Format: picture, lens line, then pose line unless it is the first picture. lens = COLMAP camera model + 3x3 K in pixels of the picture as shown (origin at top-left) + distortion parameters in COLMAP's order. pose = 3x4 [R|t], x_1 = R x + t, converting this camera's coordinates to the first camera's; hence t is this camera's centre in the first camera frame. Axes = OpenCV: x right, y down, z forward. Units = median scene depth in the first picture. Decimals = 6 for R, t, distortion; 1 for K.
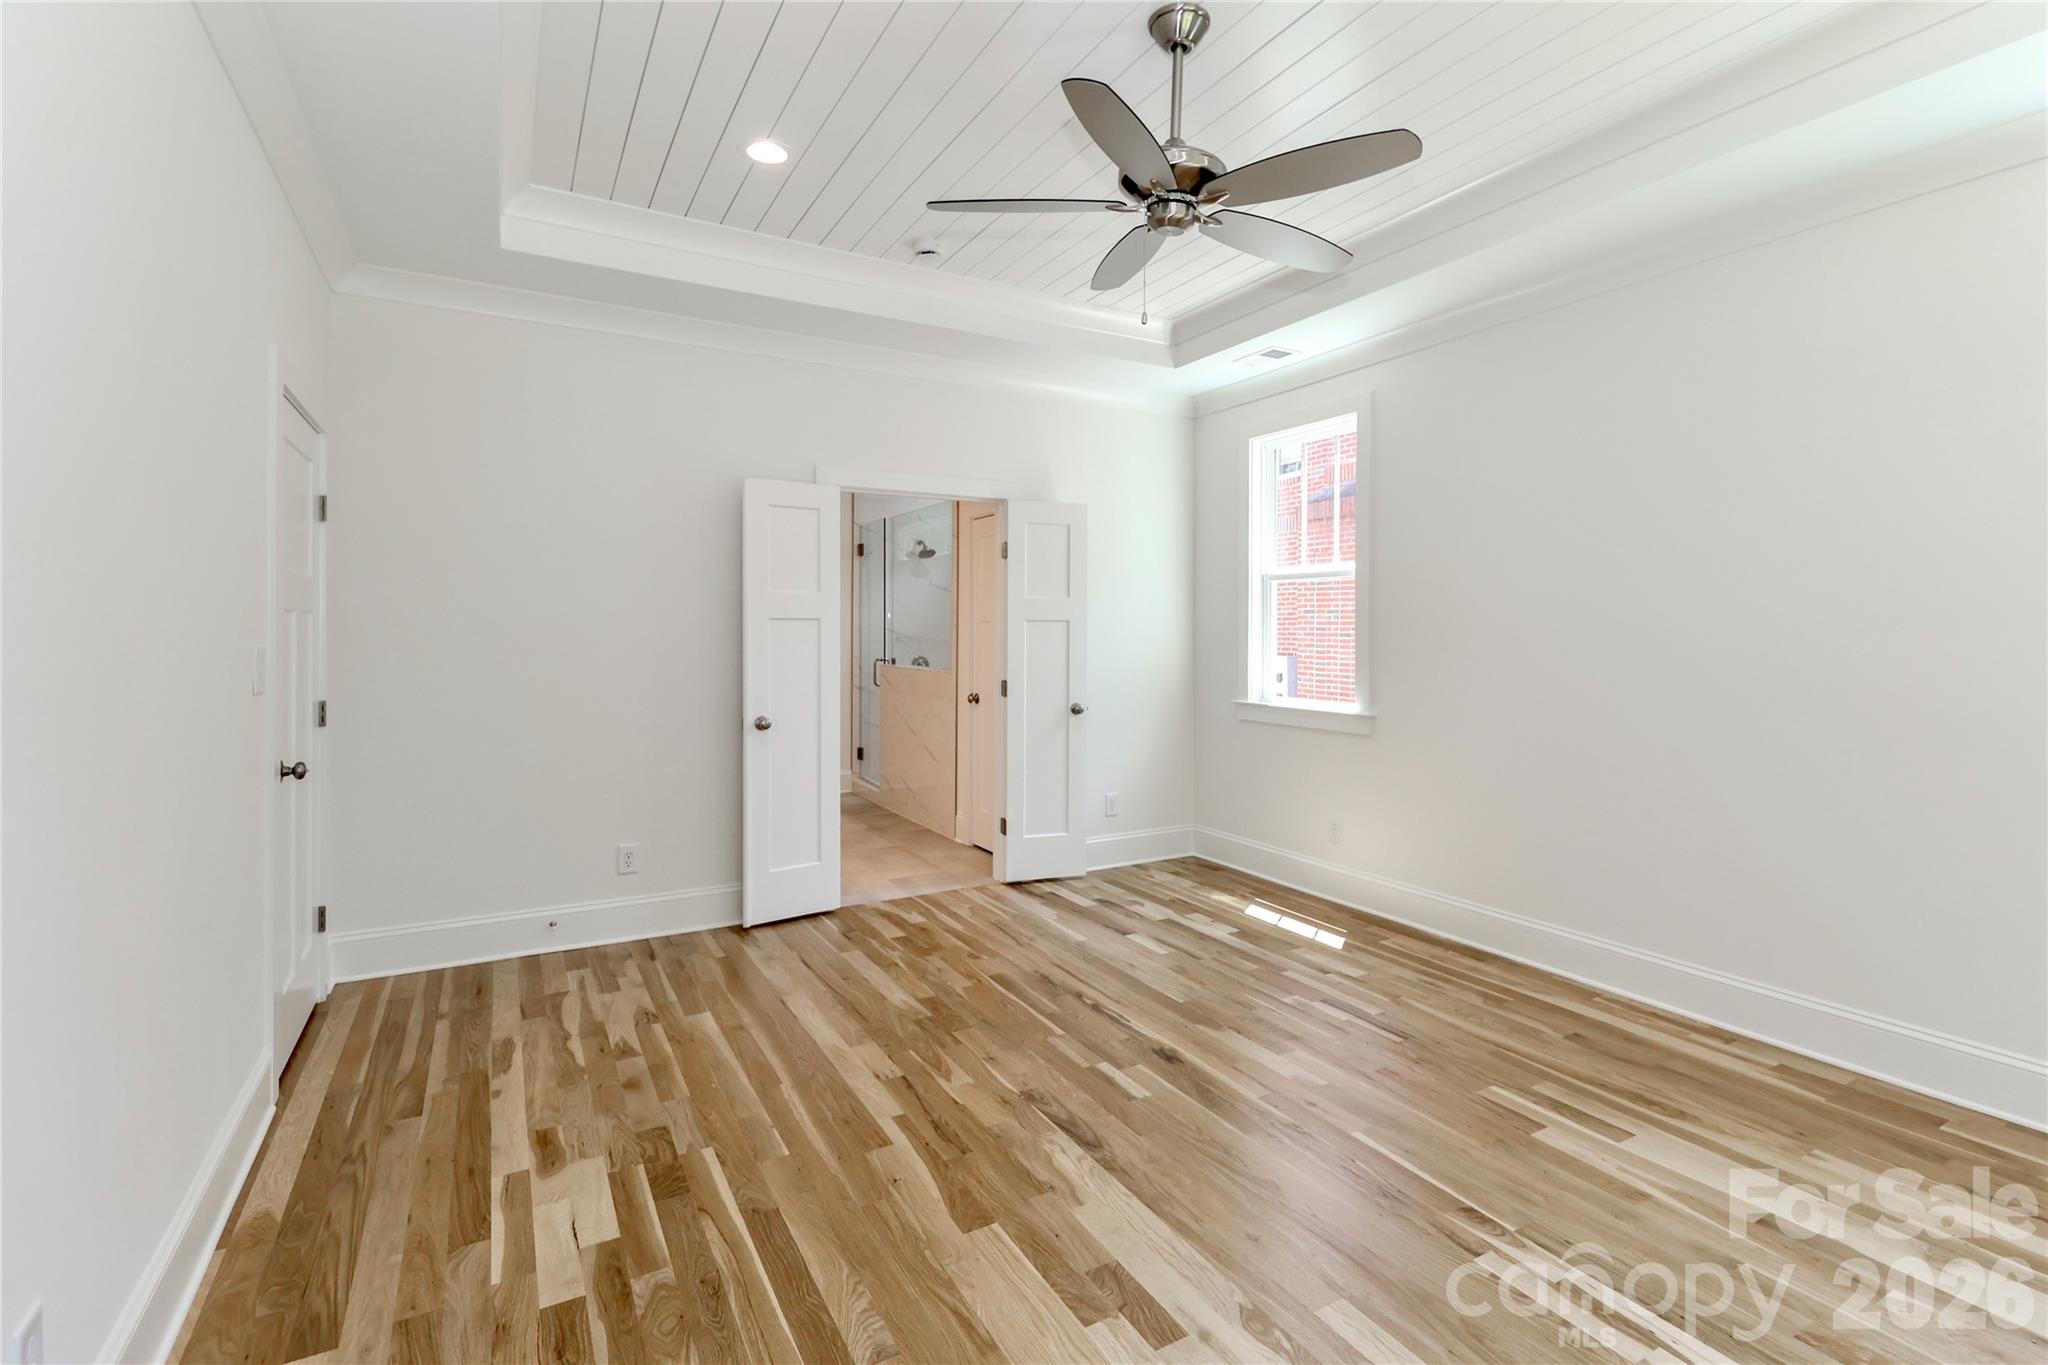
lens RADIAL K [[951.4, 0, 1056.6], [0, 951.4, 658.4], [0, 0, 1]] dist [0.017600, -0.014785]
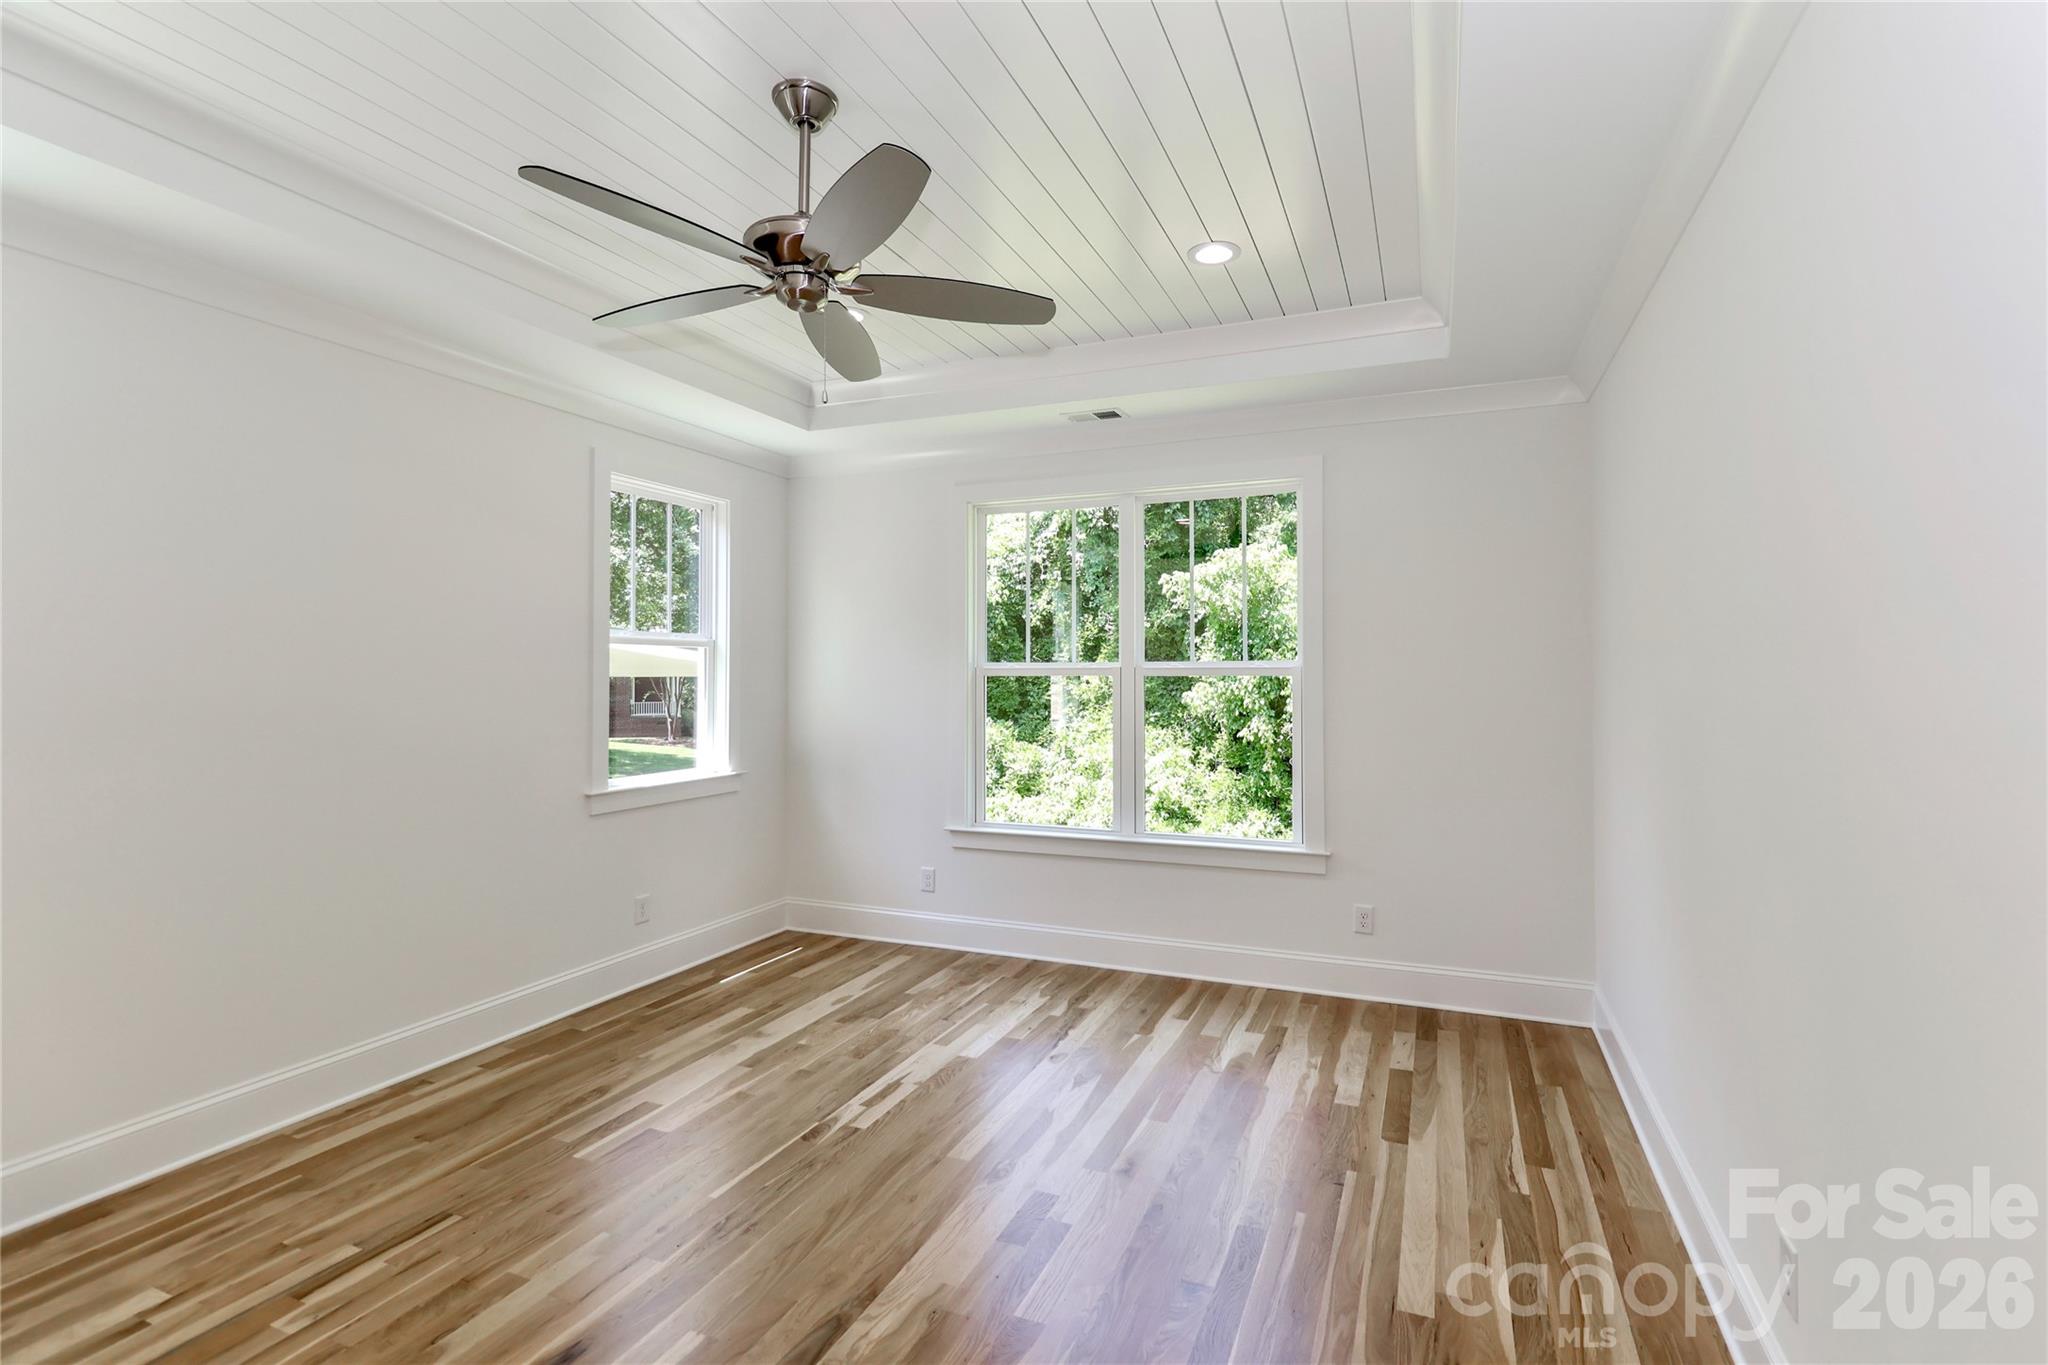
lens RADIAL K [[951.4, 0, 1056.6], [0, 951.4, 658.4], [0, 0, 1]] dist [0.017600, -0.014785]
pose [[-0.611547, 0.010136, 0.791143, -0.747886], [0.024825, 0.999671, 0.006381, -0.095852], [-0.790819, 0.023543, -0.611597, 1.297542]]
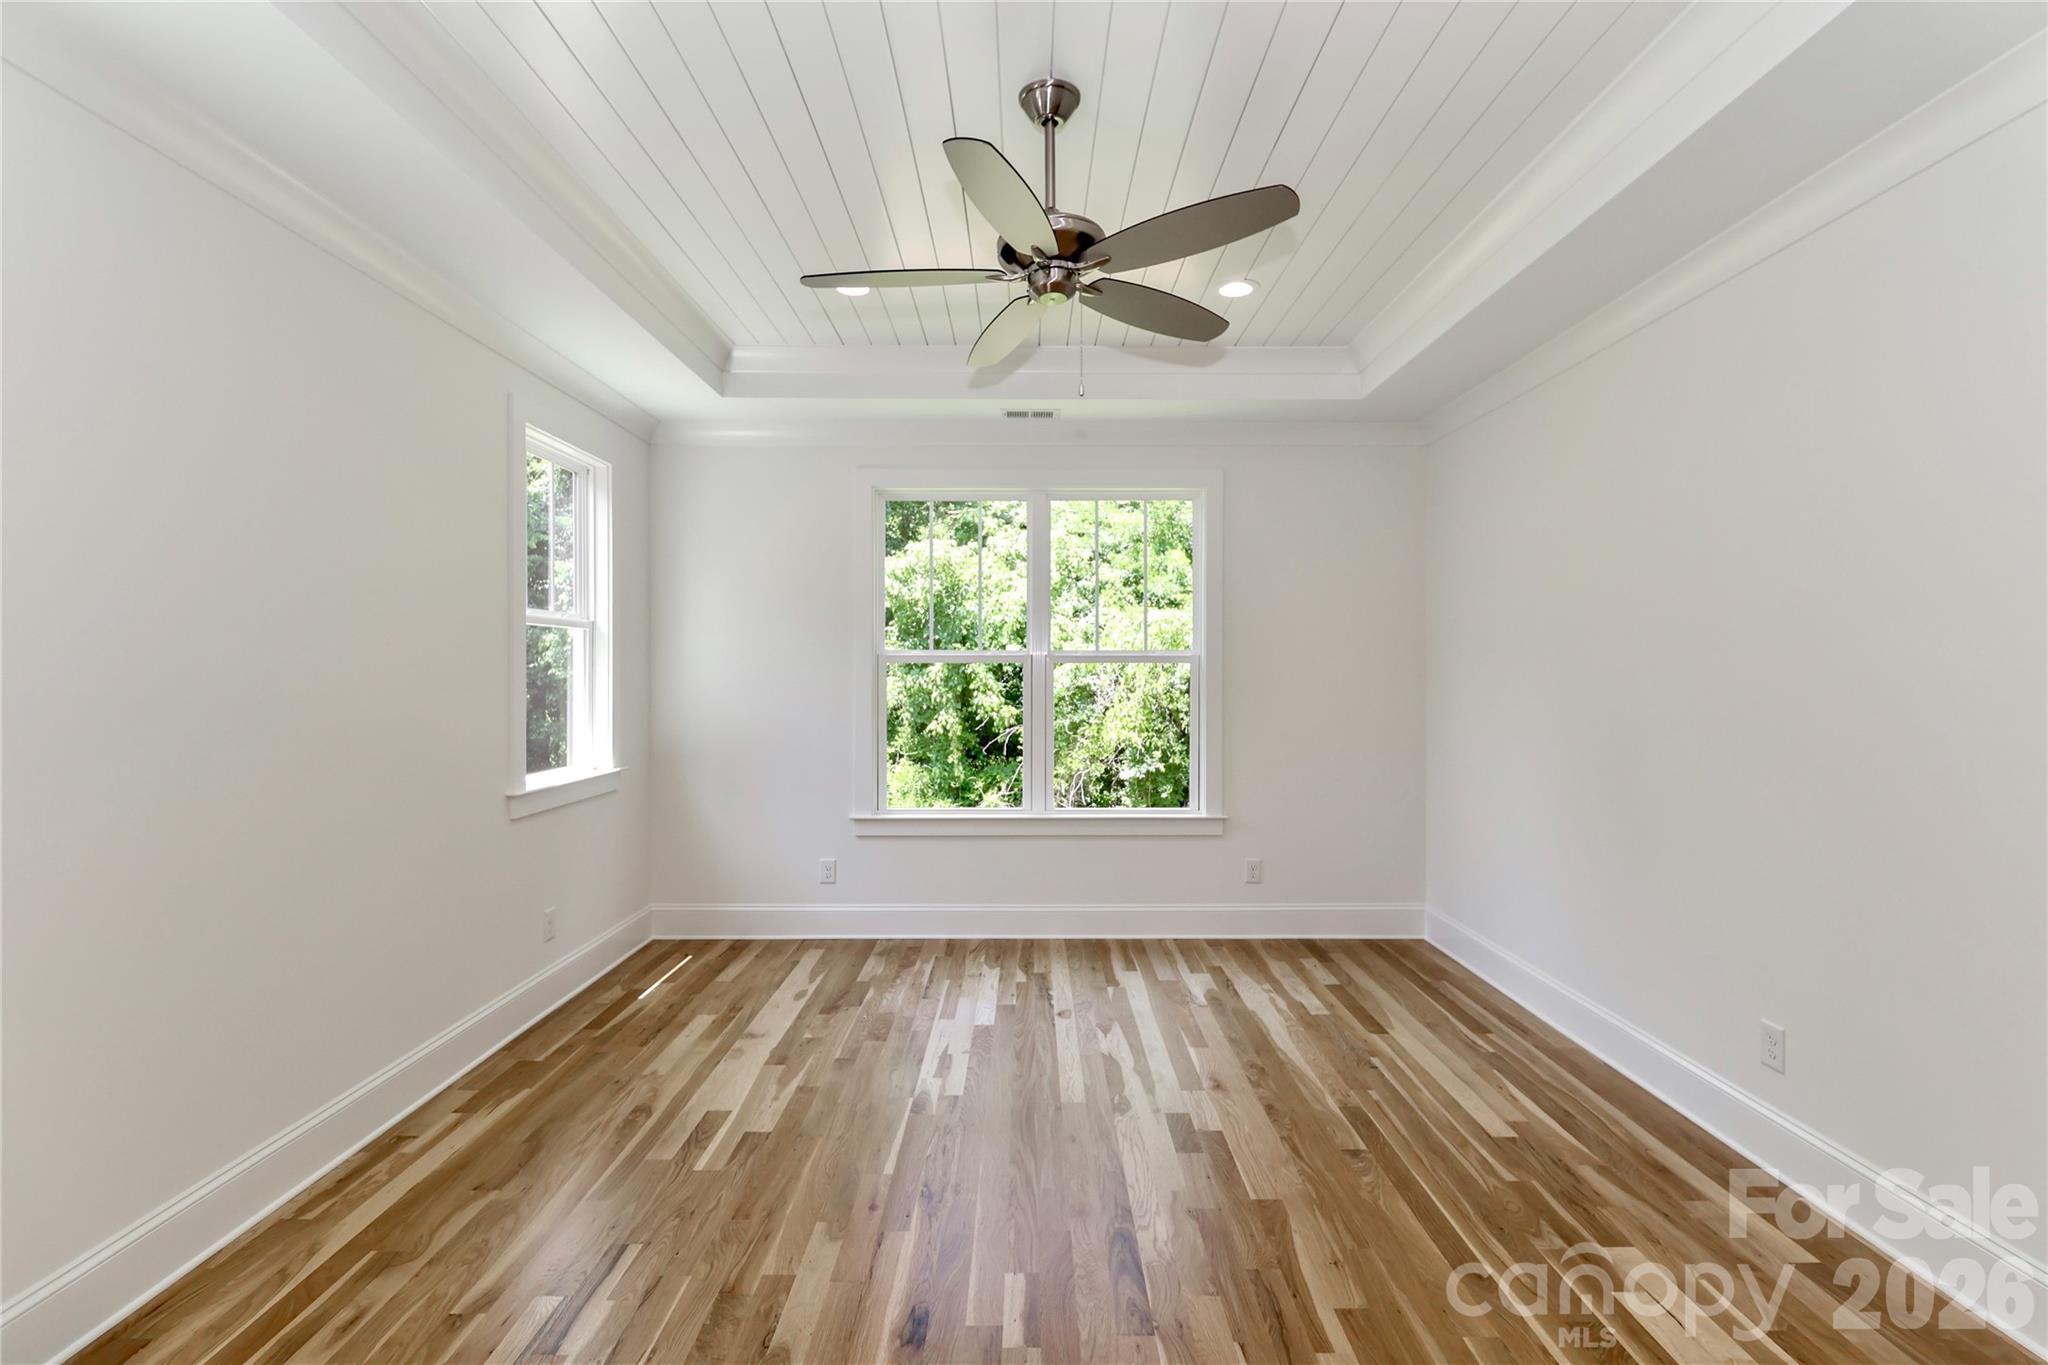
lens RADIAL K [[970.6, 0, 1019.8], [0, 970.6, 674.3], [0, 0, 1]] dist [0.017022, -0.015849]
pose [[-0.864542, -0.005209, 0.502534, -0.347657], [0.013503, 0.999344, 0.033590, -0.090560], [-0.502379, 0.035826, -0.863905, 1.794378]]
